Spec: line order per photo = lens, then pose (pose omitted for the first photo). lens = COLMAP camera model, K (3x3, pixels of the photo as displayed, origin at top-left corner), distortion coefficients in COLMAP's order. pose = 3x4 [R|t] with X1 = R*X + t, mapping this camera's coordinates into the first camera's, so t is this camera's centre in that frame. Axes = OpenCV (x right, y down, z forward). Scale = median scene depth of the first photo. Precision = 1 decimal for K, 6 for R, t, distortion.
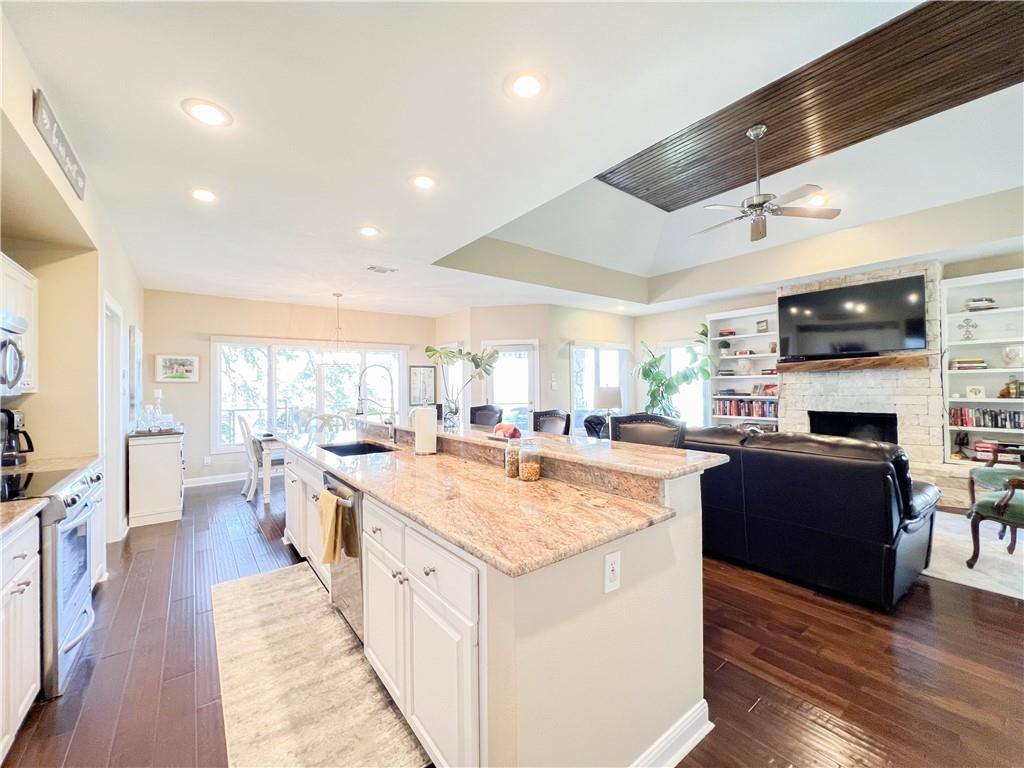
lens RADIAL K [[410.4, 0, 512.0], [0, 410.4, 384.0], [0, 0, 1]] dist [-0.000268, 0.000546]
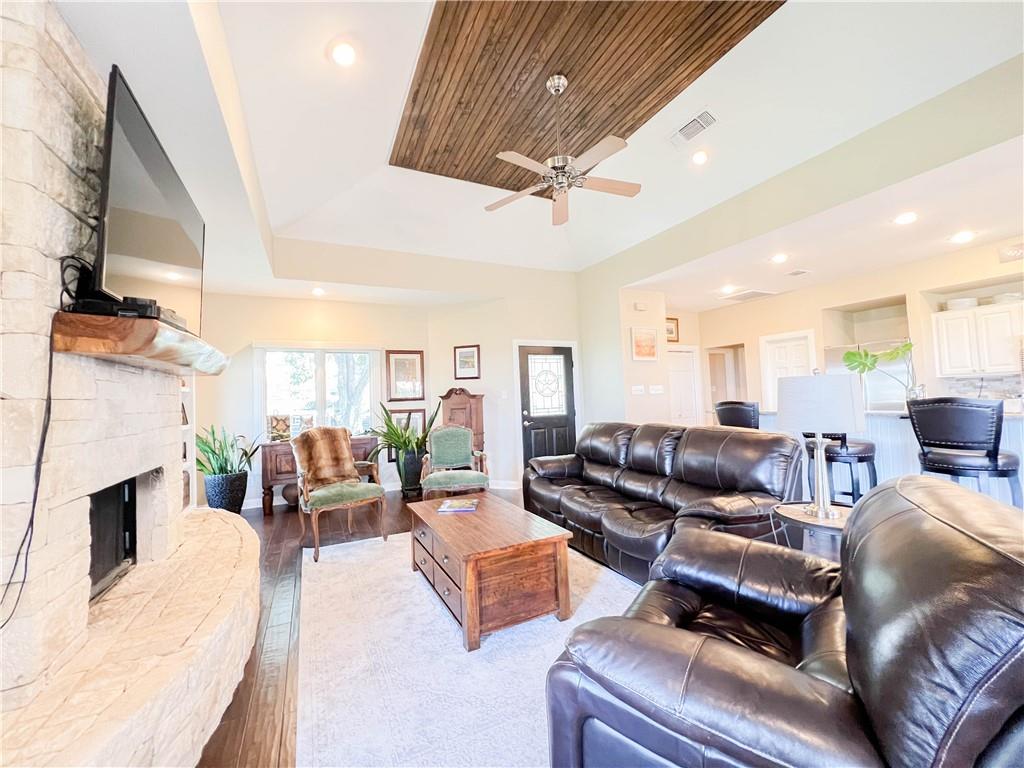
lens RADIAL K [[411.3, 0, 510.7], [0, 411.3, 381.7], [0, 0, 1]] dist [-0.002238, 0.000386]
pose [[-0.976189, 0.054919, 0.209855, 0.362724], [0.046418, 0.997898, -0.045225, 0.011417], [-0.211897, -0.034407, -0.976686, 1.199286]]
